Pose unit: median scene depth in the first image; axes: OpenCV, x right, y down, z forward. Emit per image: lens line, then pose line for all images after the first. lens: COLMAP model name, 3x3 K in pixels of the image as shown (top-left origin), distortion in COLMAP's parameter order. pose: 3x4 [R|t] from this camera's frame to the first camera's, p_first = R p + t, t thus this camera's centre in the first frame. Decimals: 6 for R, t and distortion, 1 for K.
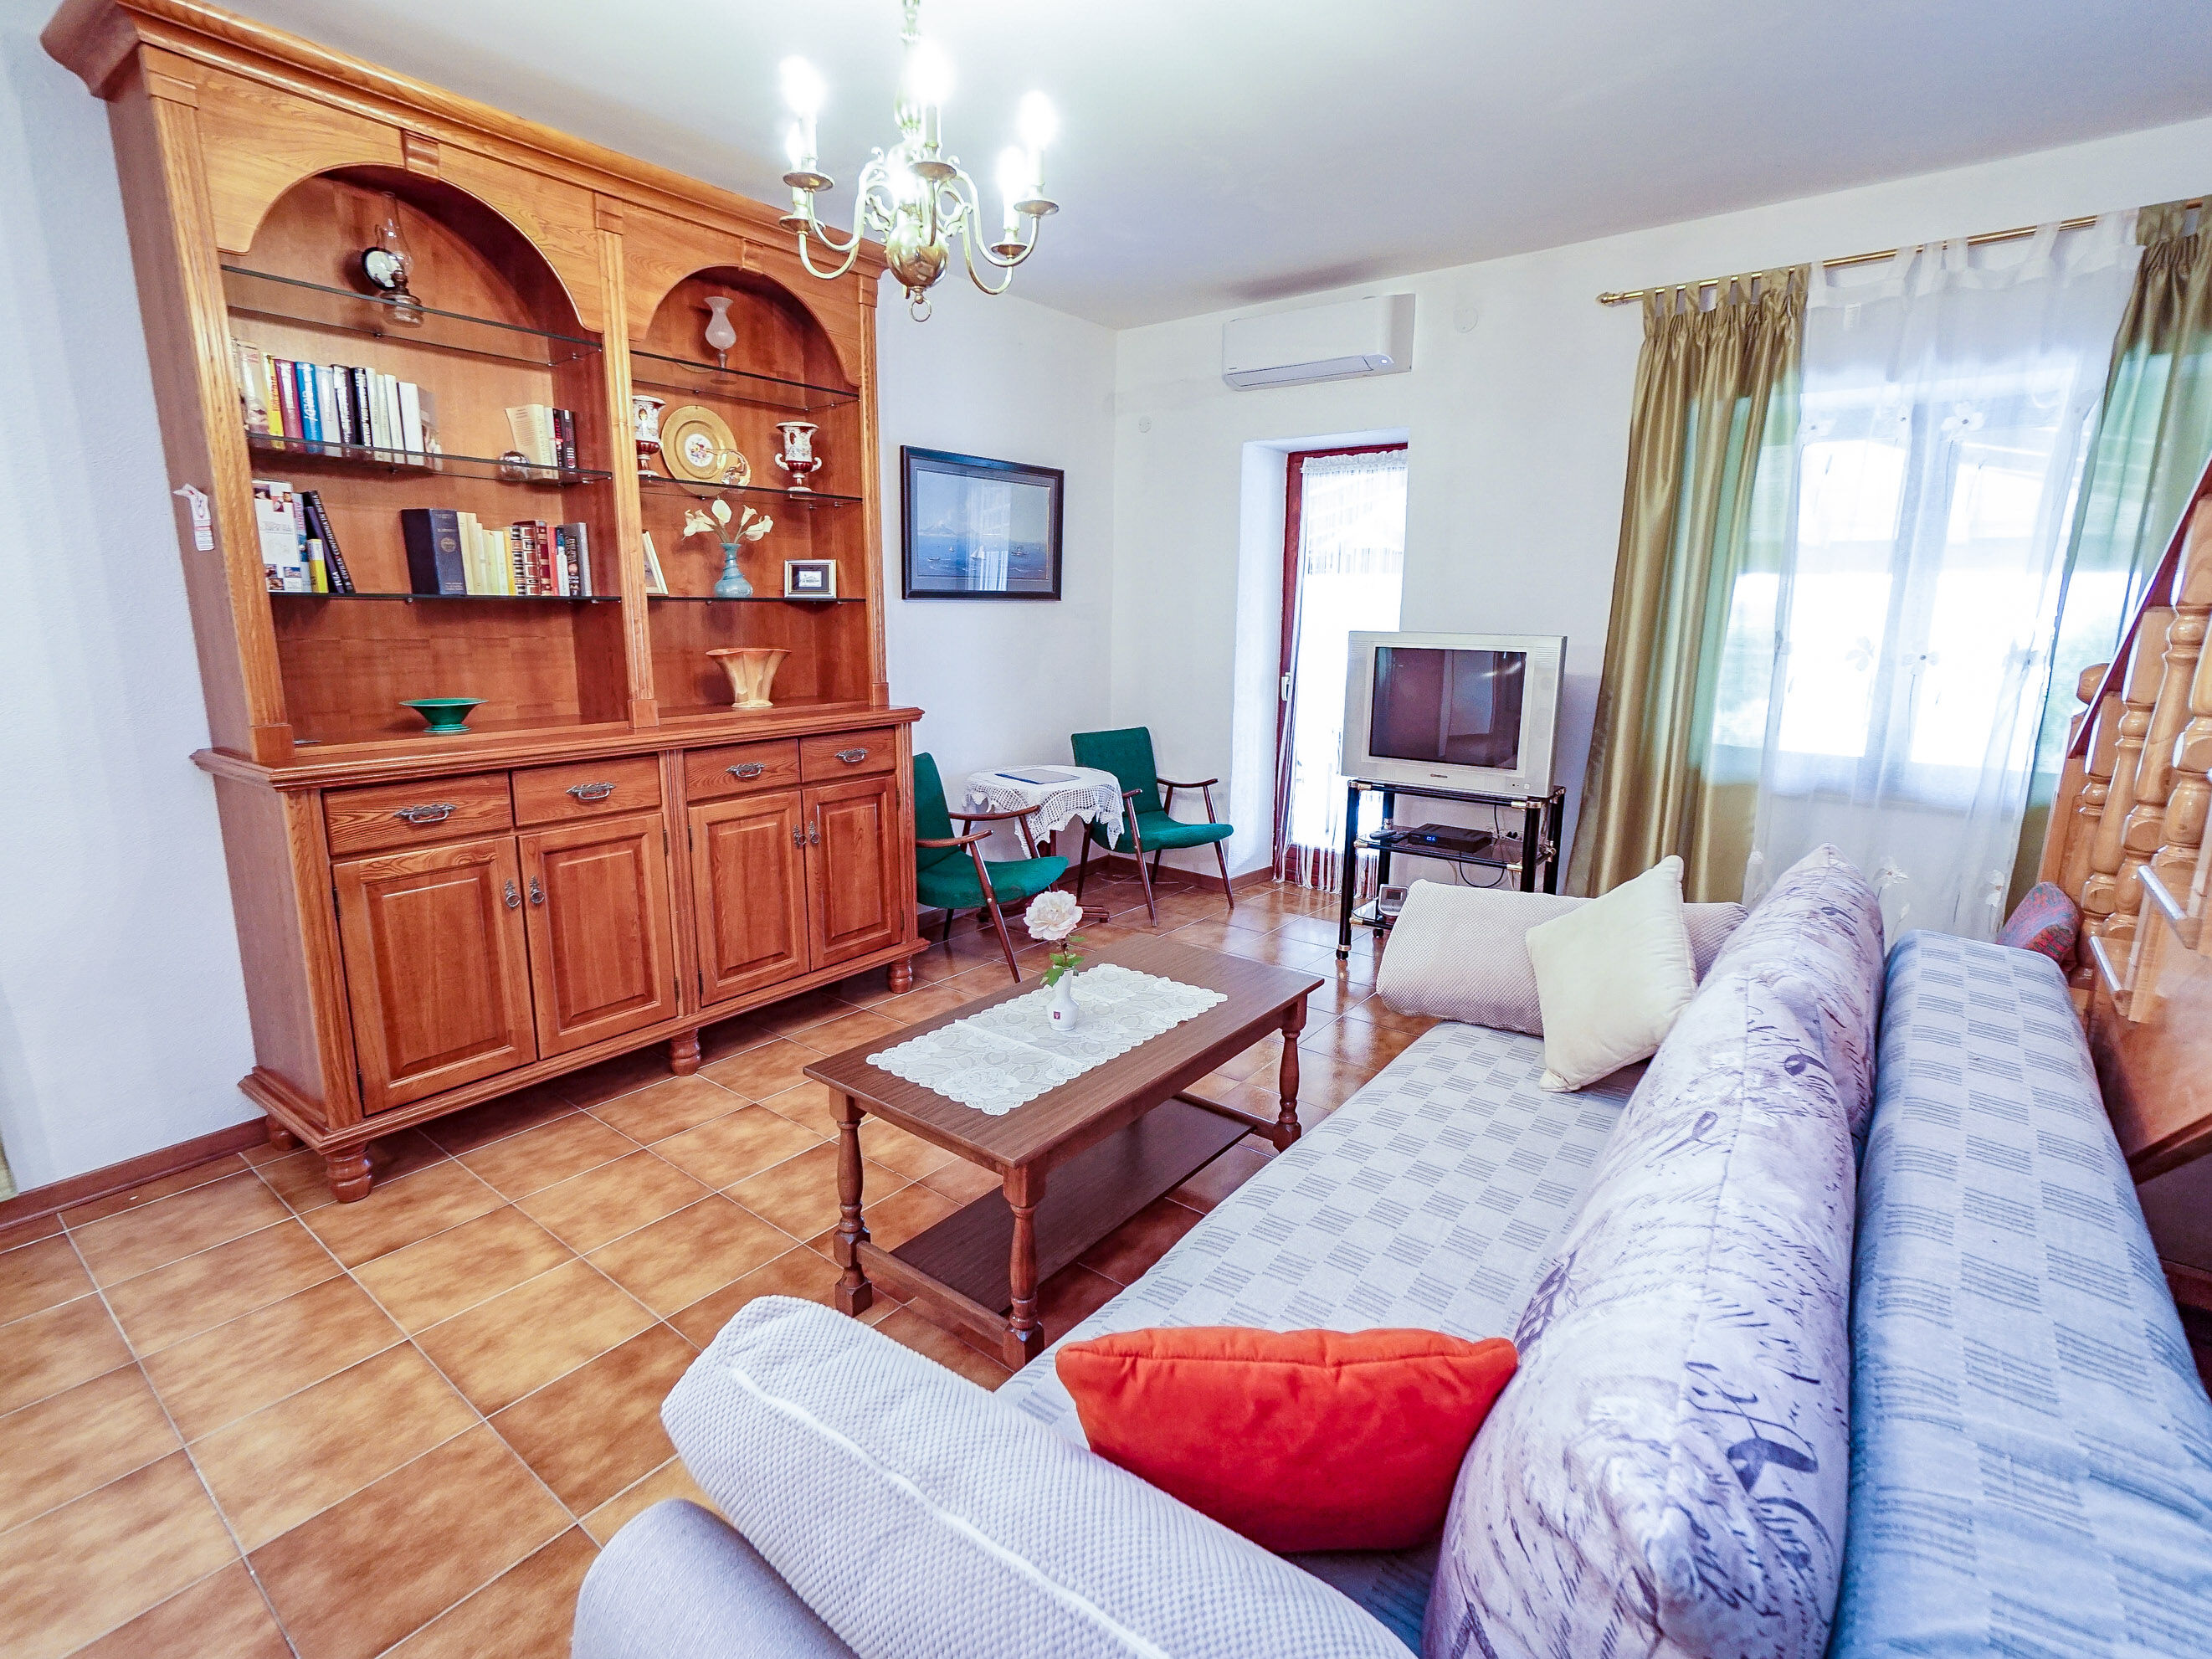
lens RADIAL K [[1074.6, 0, 1101.6], [0, 1074.6, 809.6], [0, 0, 1]] dist [-0.020142, 0.015787]
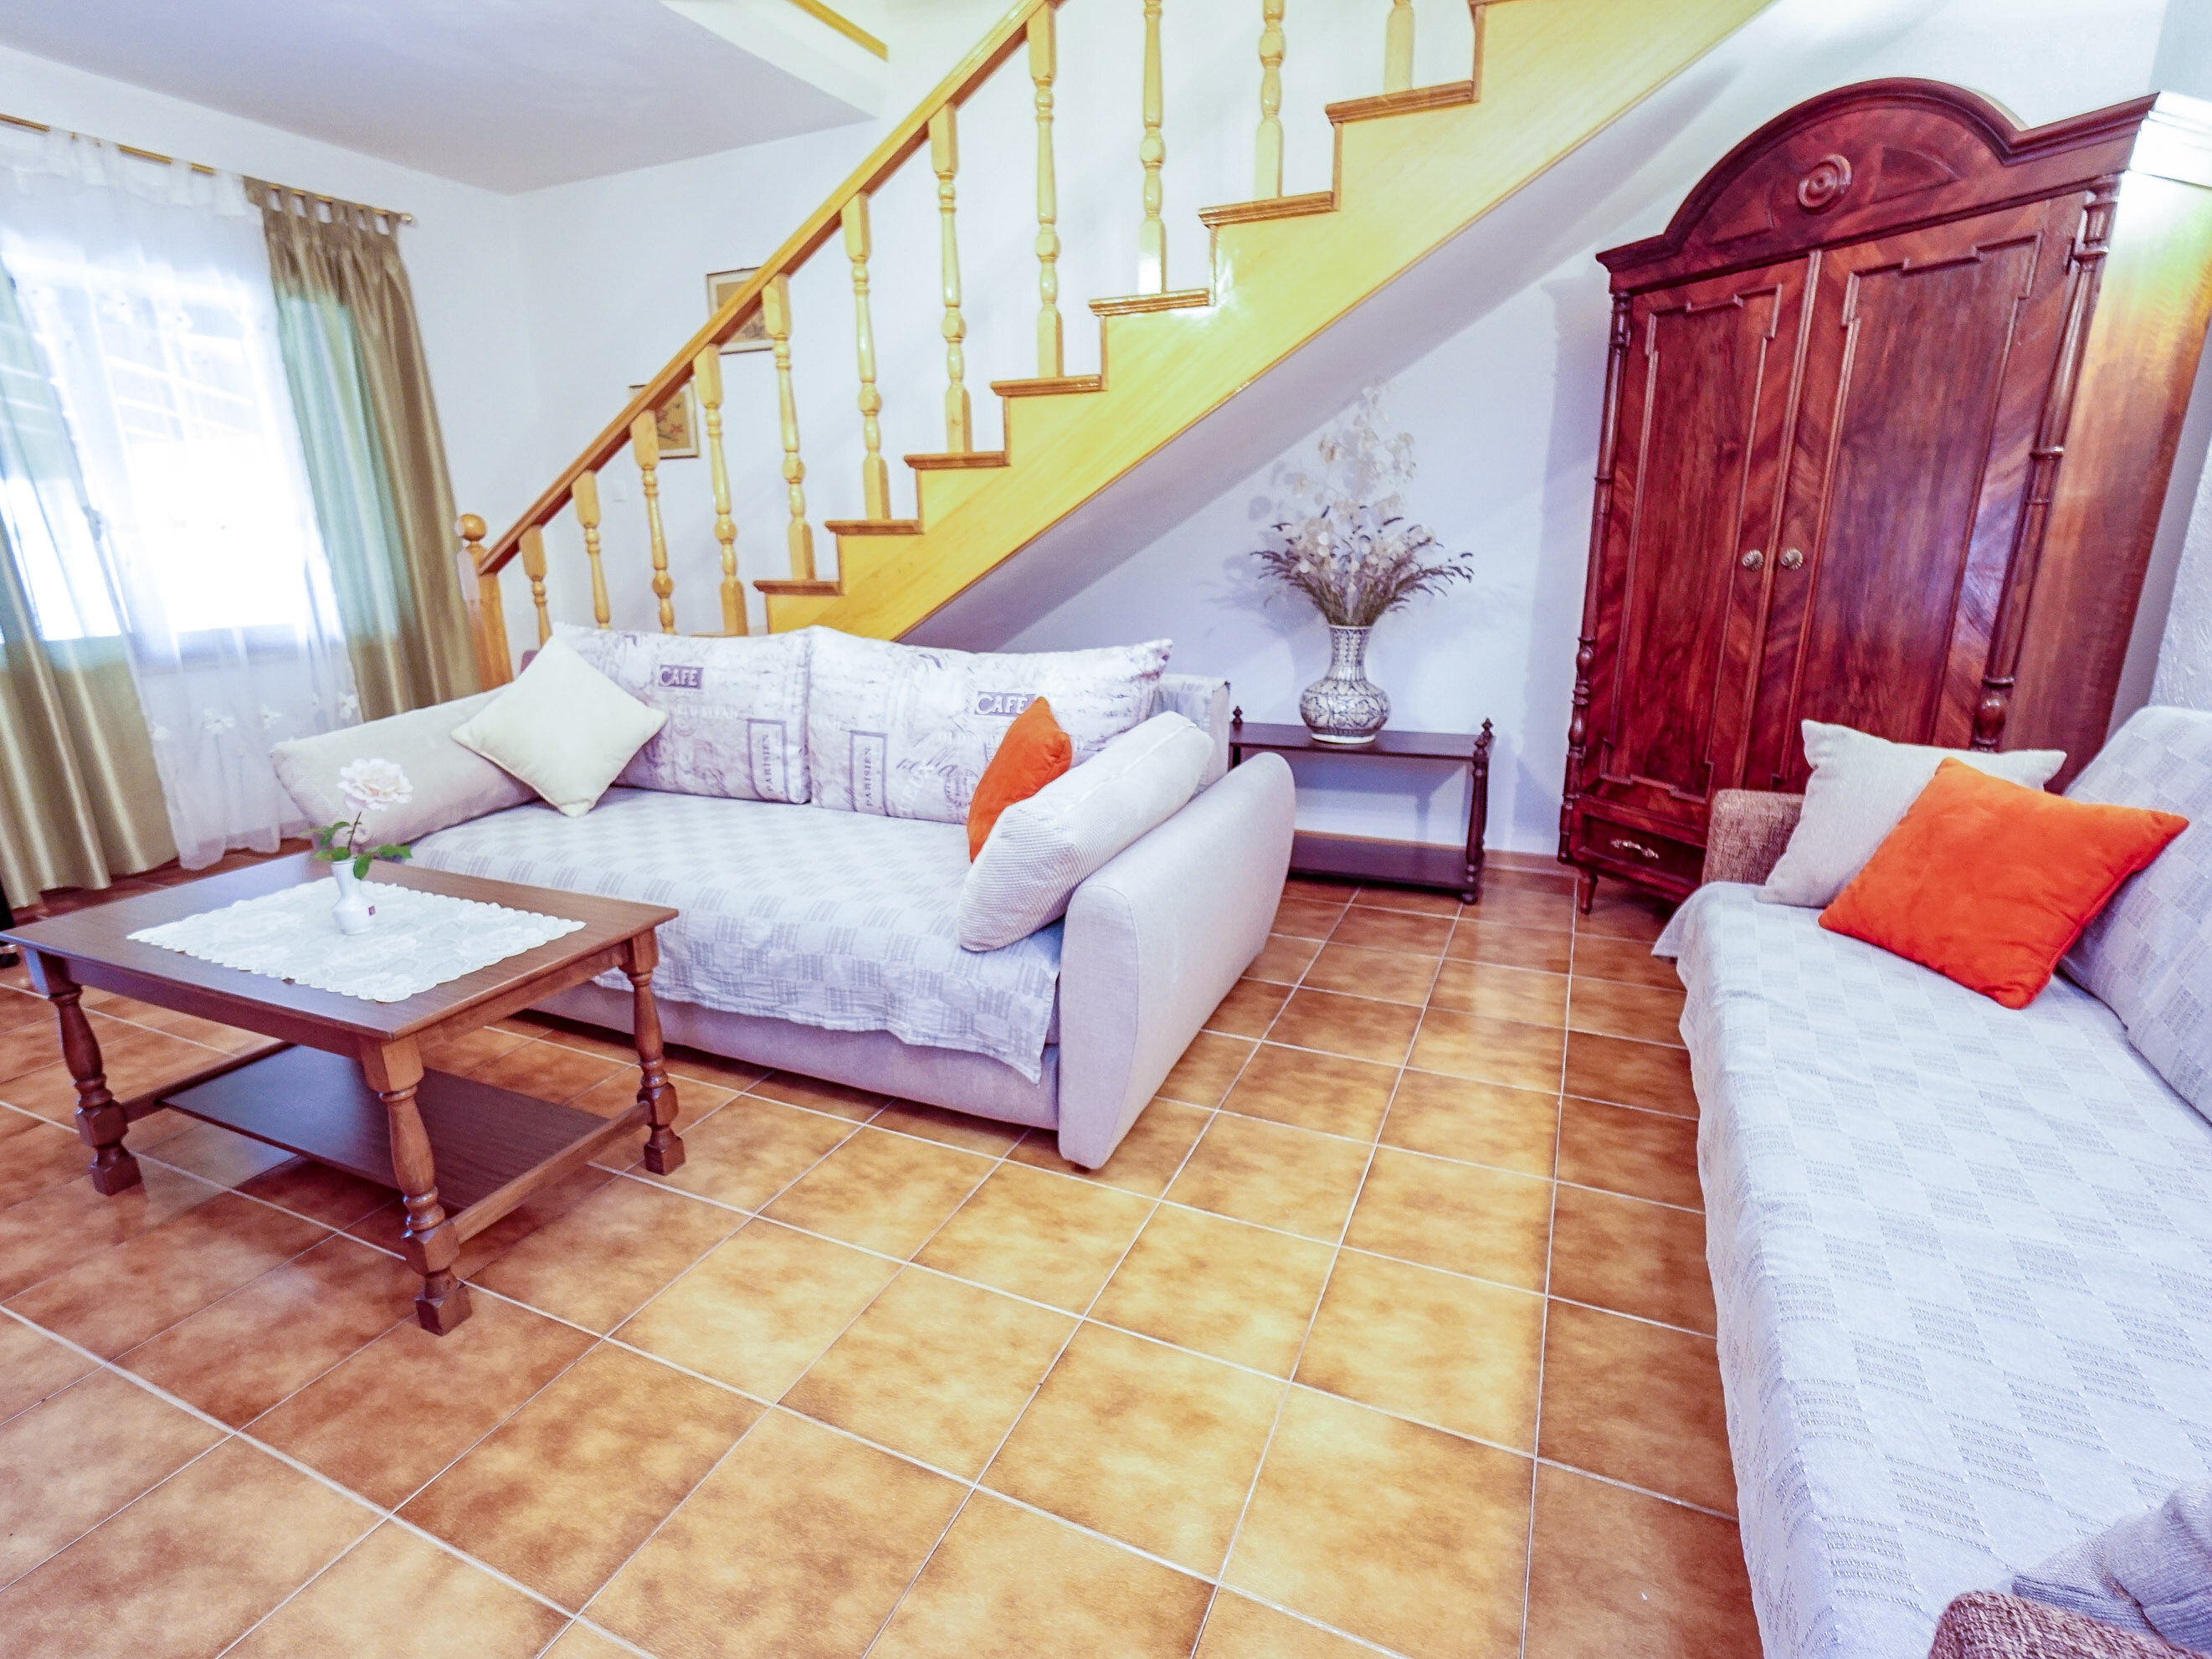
lens RADIAL K [[1074.6, 0, 1101.6], [0, 1074.6, 809.6], [0, 0, 1]] dist [-0.020142, 0.015787]
pose [[-0.240449, -0.252712, 0.937188, -0.702821], [0.203972, 0.930801, 0.303322, -0.016064], [-0.948989, 0.264094, -0.172264, 0.415767]]
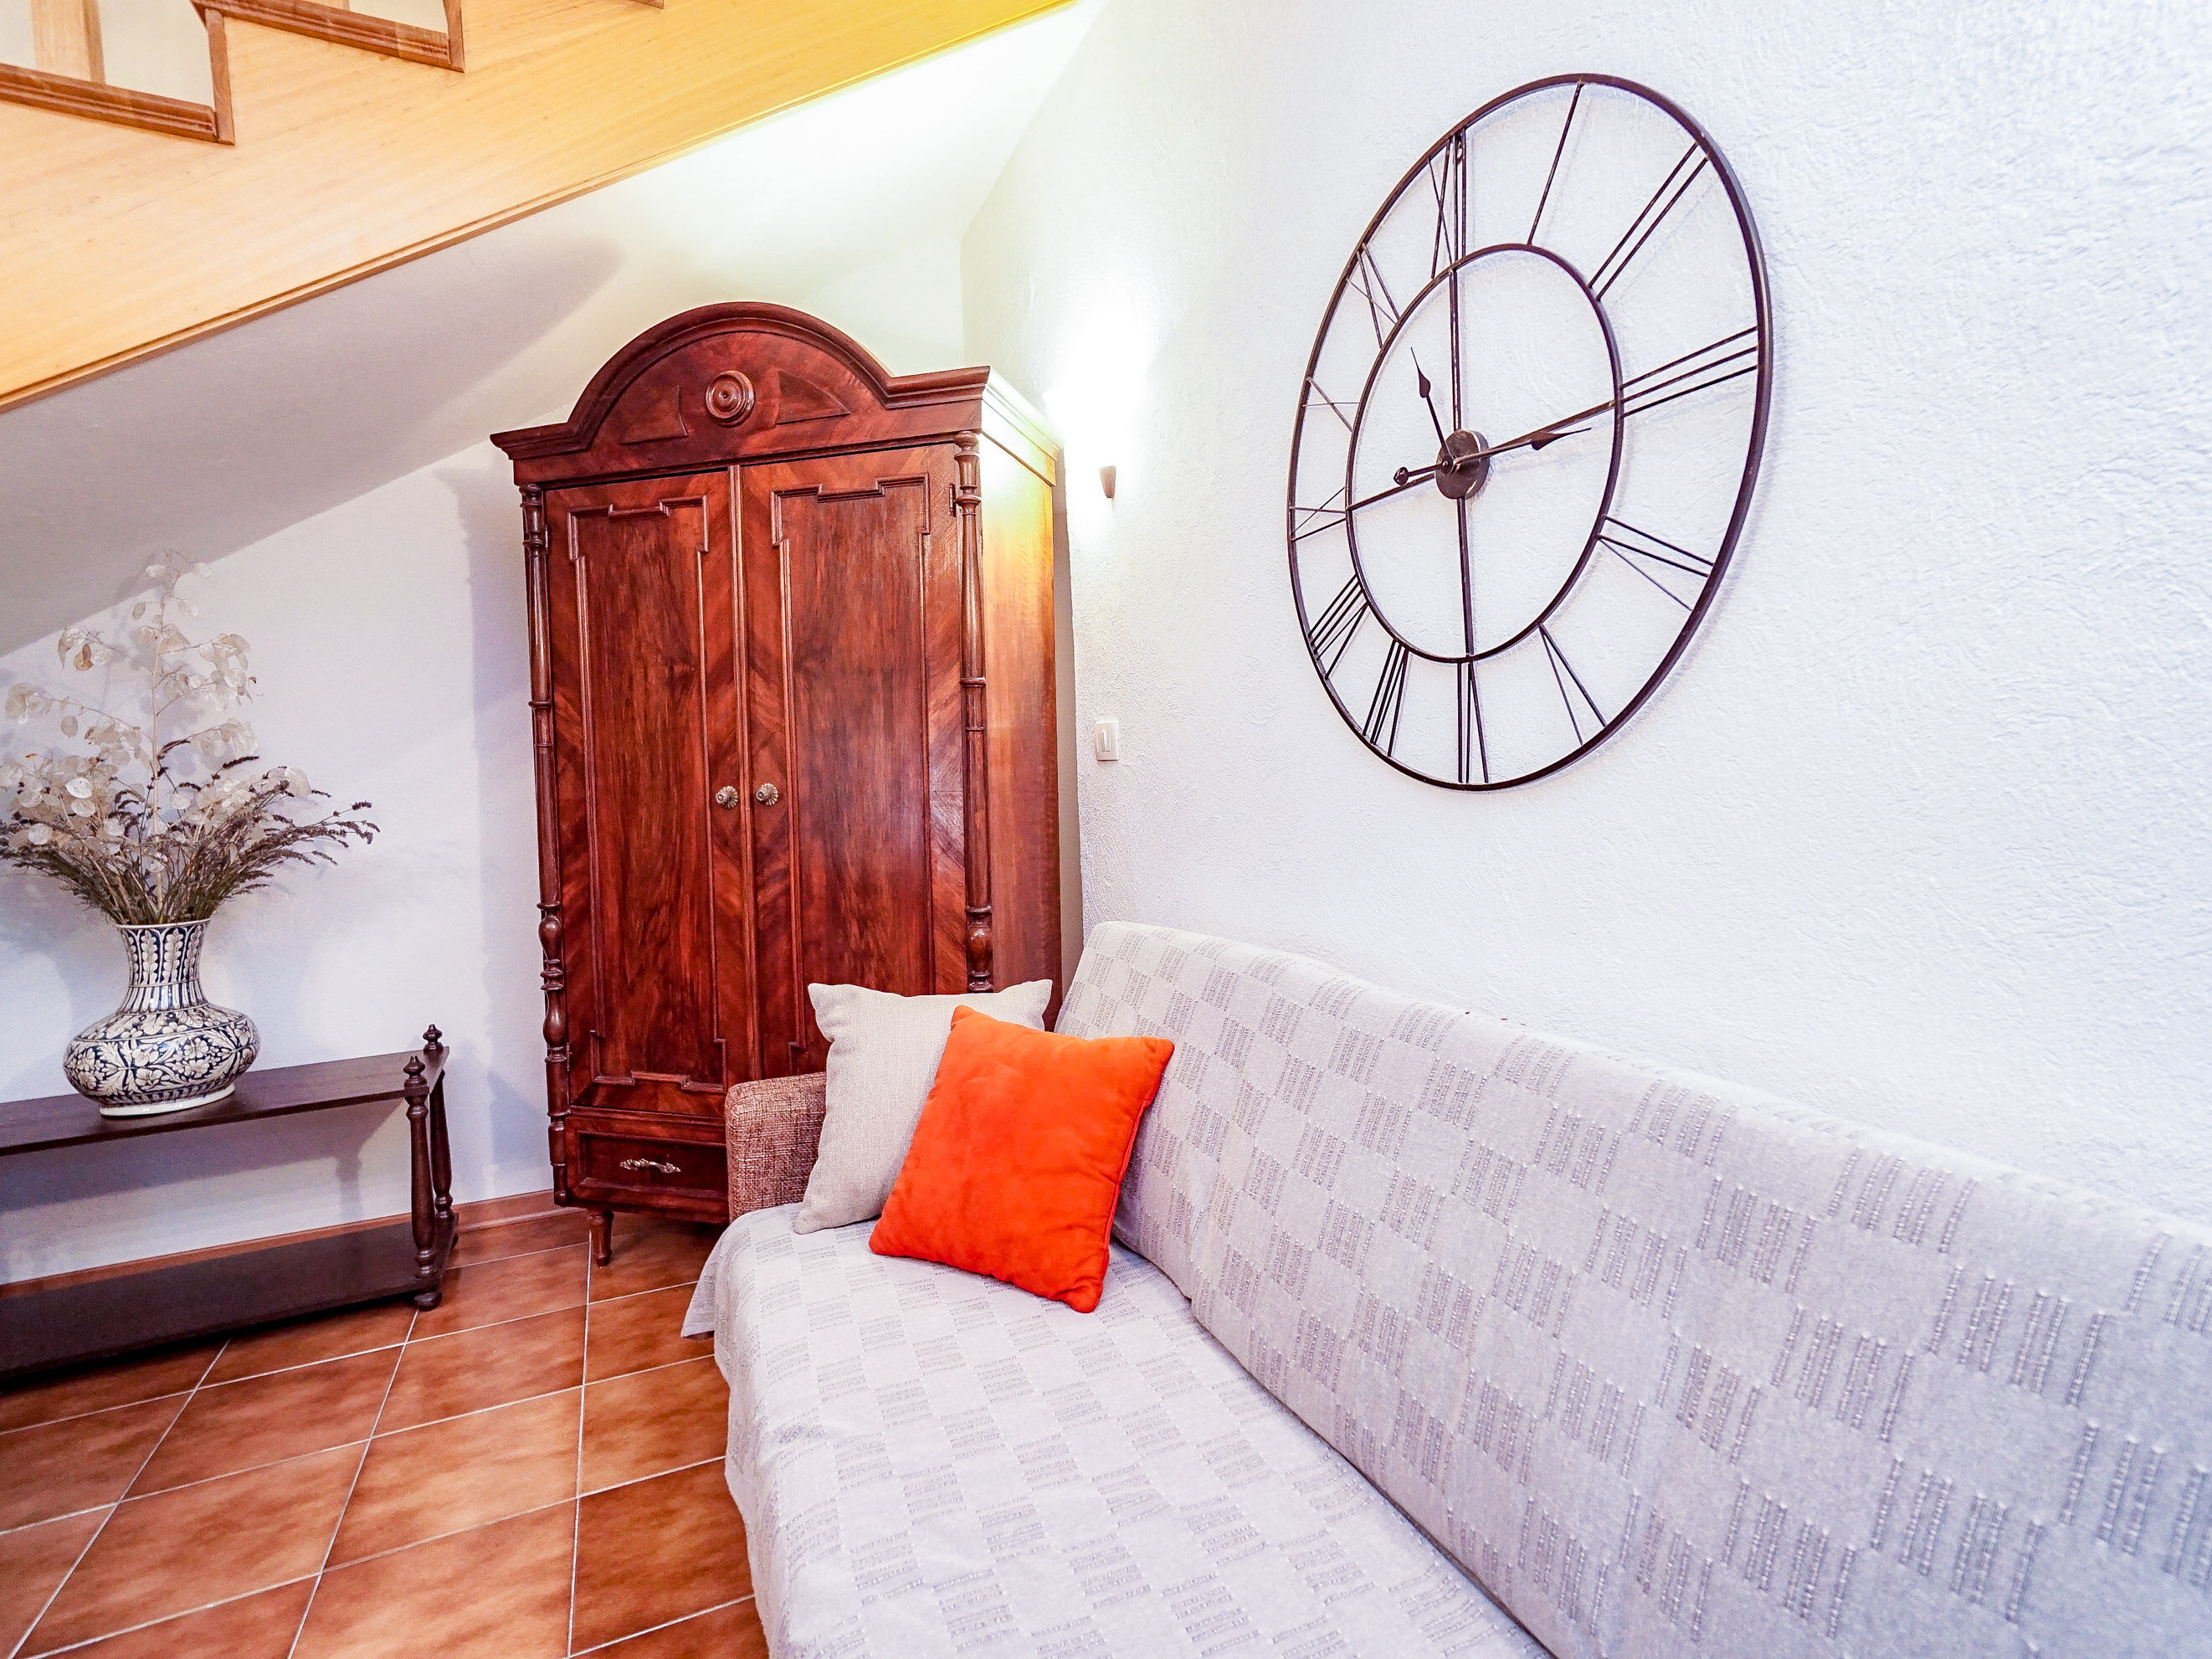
lens RADIAL K [[1074.6, 0, 1101.6], [0, 1074.6, 809.6], [0, 0, 1]] dist [-0.020142, 0.015787]
pose [[-0.887289, -0.005643, 0.461180, -0.534800], [0.109961, 0.968502, 0.223409, 0.038429], [-0.447914, 0.248940, -0.858721, 0.231019]]
